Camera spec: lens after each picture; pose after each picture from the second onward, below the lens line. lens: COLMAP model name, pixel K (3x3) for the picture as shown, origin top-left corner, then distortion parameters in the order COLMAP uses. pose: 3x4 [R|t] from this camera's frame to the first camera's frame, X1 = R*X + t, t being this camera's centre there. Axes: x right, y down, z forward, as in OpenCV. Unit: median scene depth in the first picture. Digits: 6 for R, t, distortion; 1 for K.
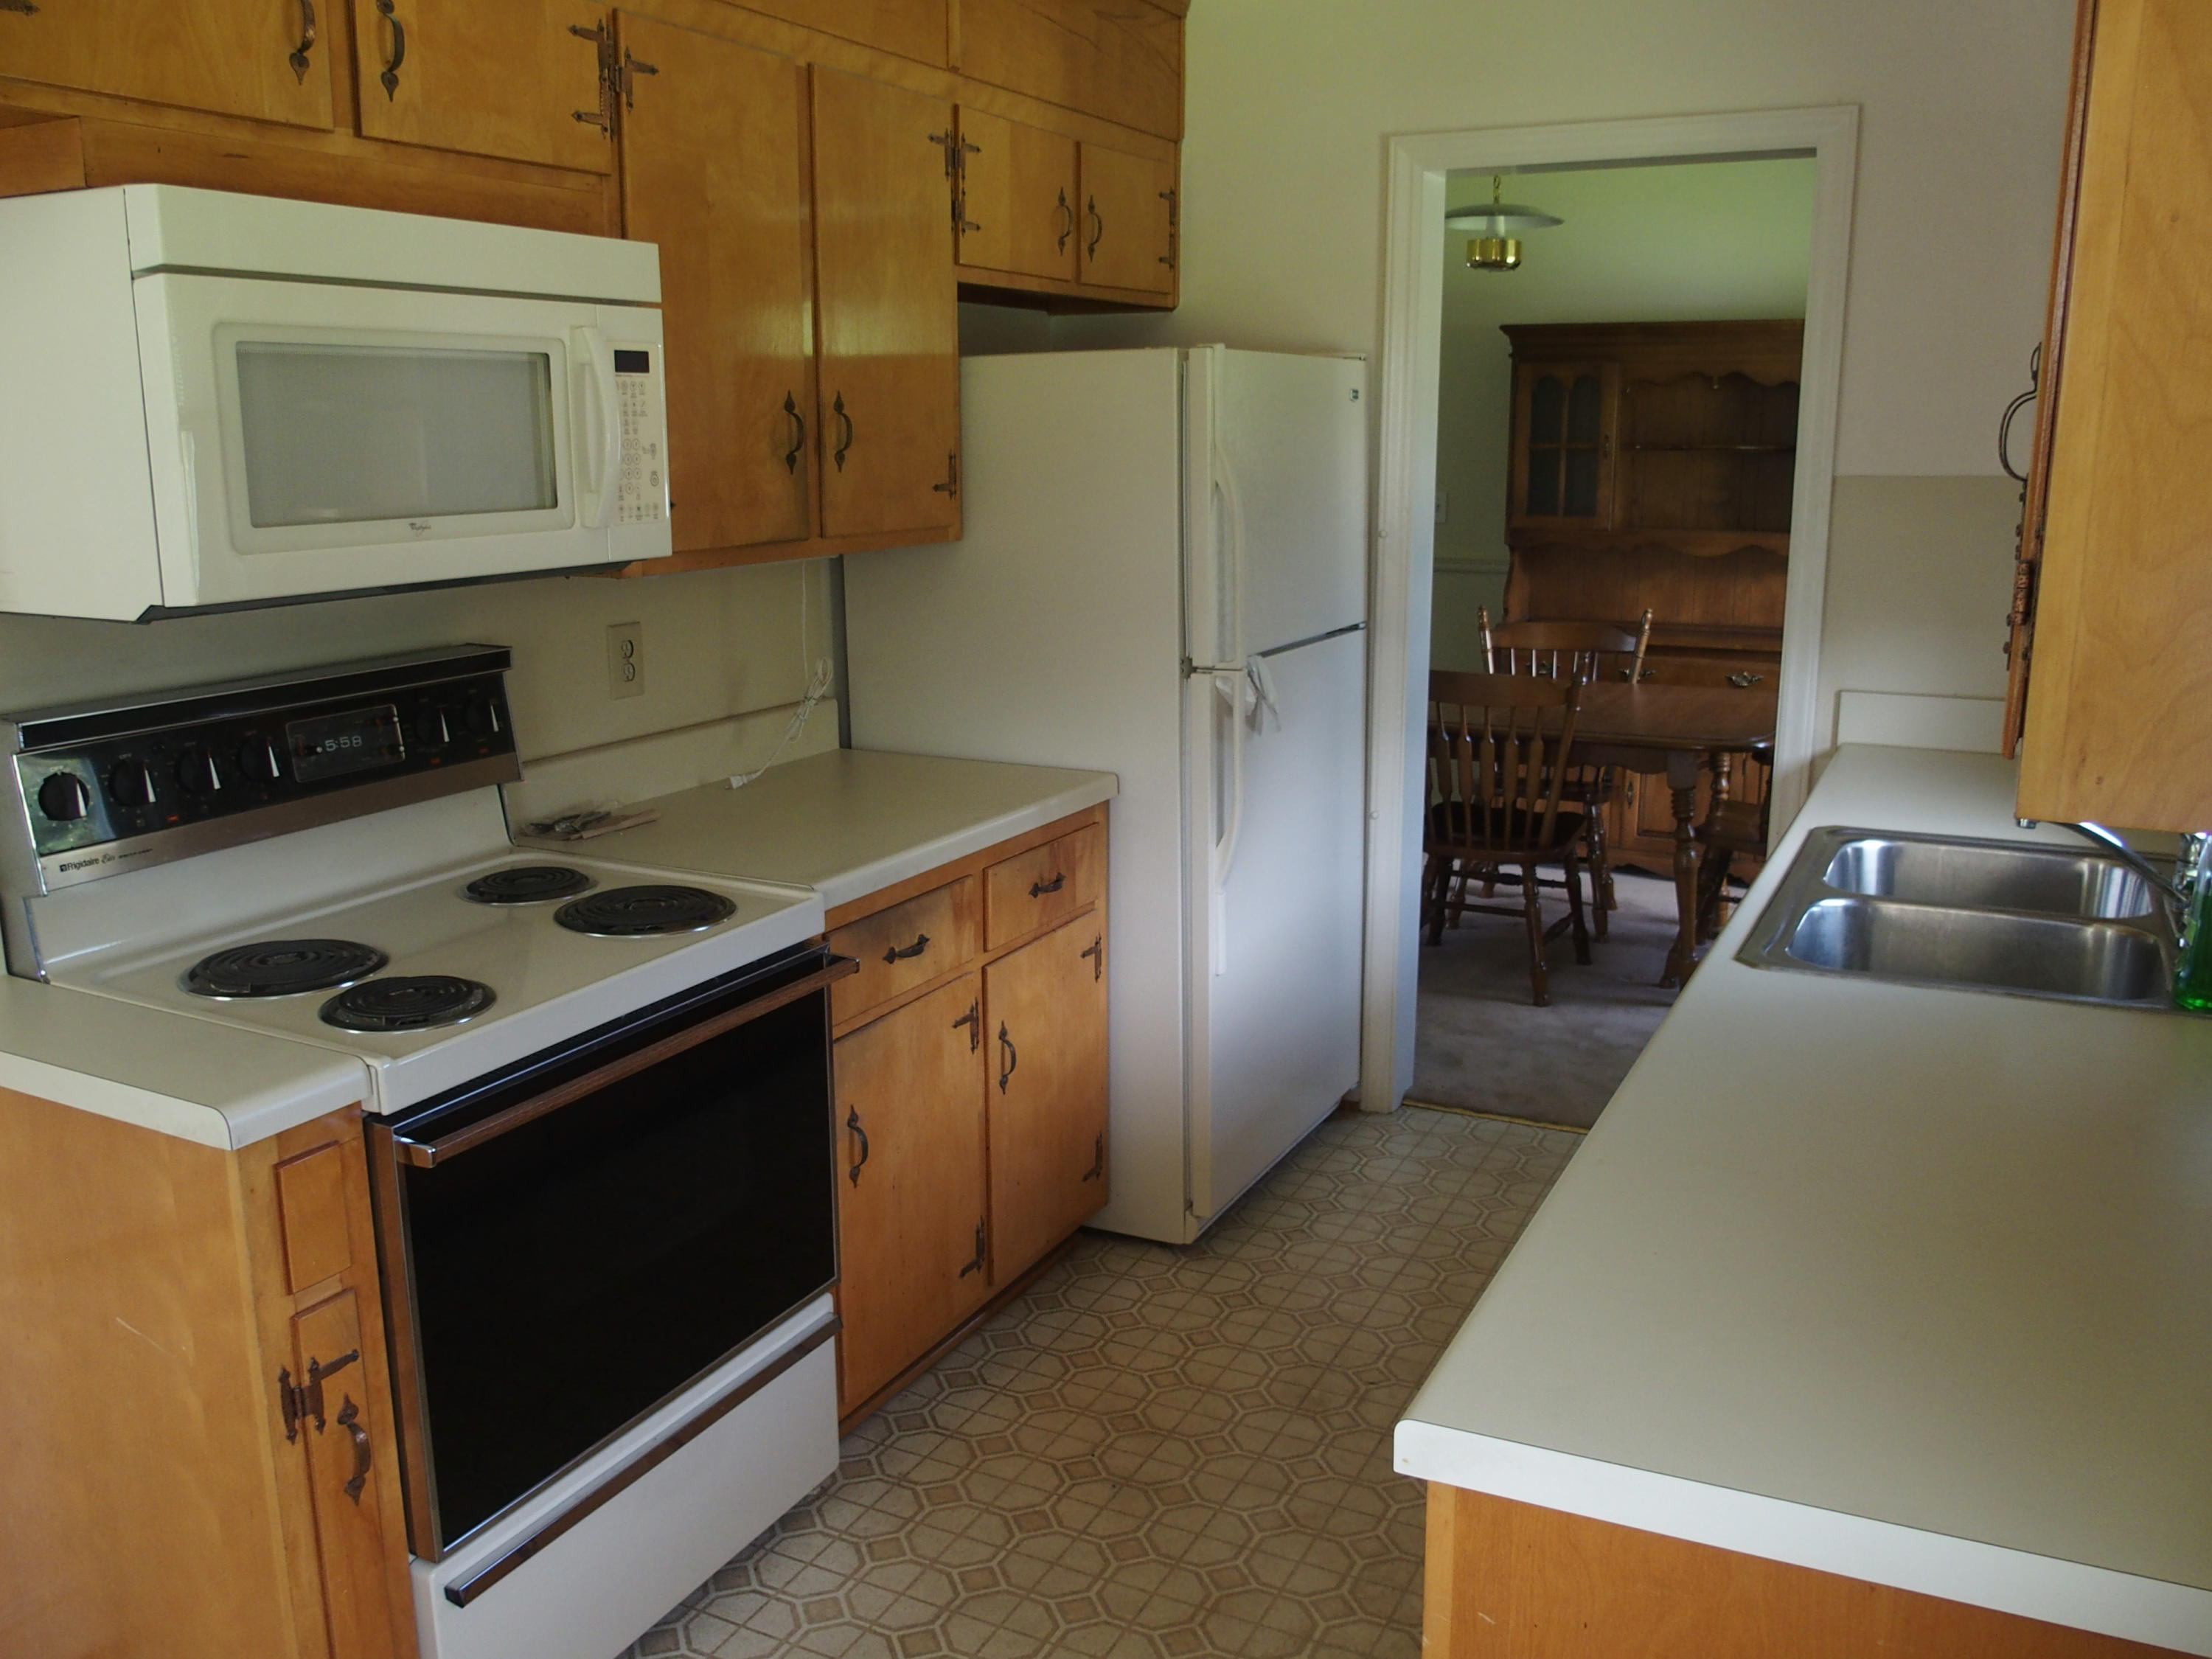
lens RADIAL K [[1834.8, 0, 1106.0], [0, 1834.8, 829.5], [0, 0, 1]] dist [-0.060188, 0.010135]
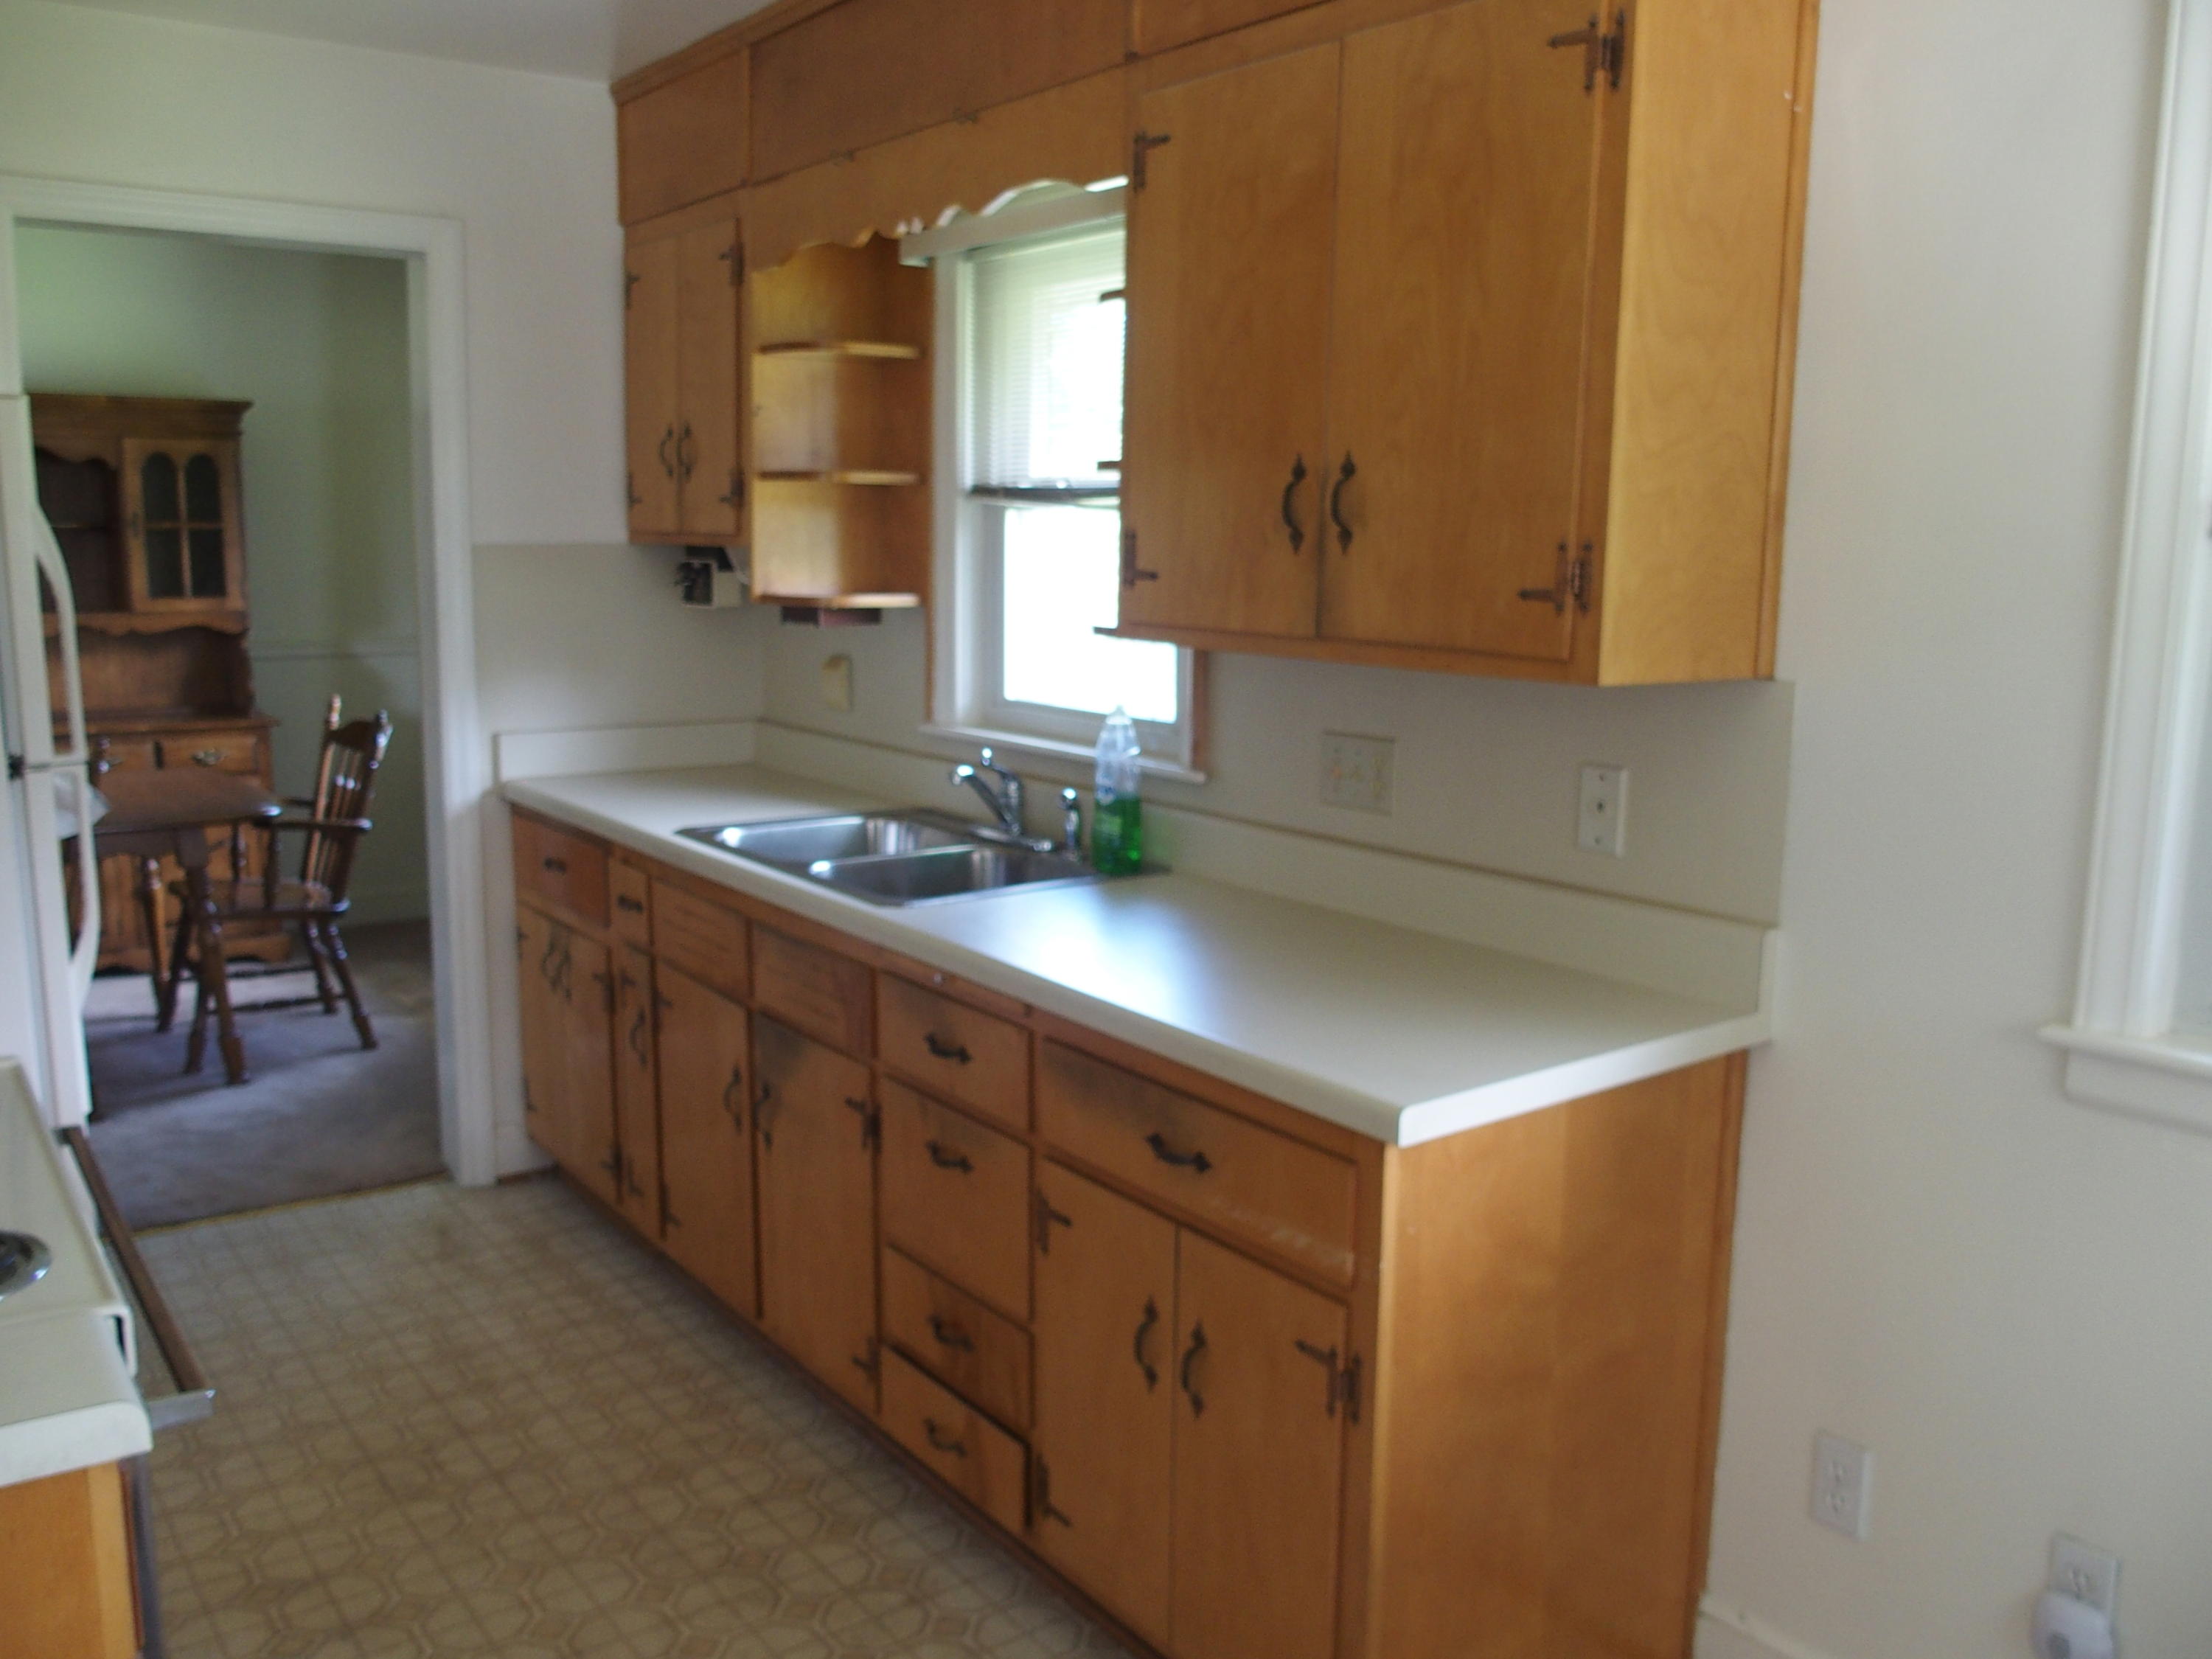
lens RADIAL K [[1834.8, 0, 1106.0], [0, 1834.8, 829.5], [0, 0, 1]] dist [-0.060188, 0.010135]
pose [[0.451976, -0.133857, 0.881930, -0.257491], [0.176700, 0.982521, 0.058568, -0.010070], [-0.874354, 0.129366, 0.467728, 0.089161]]
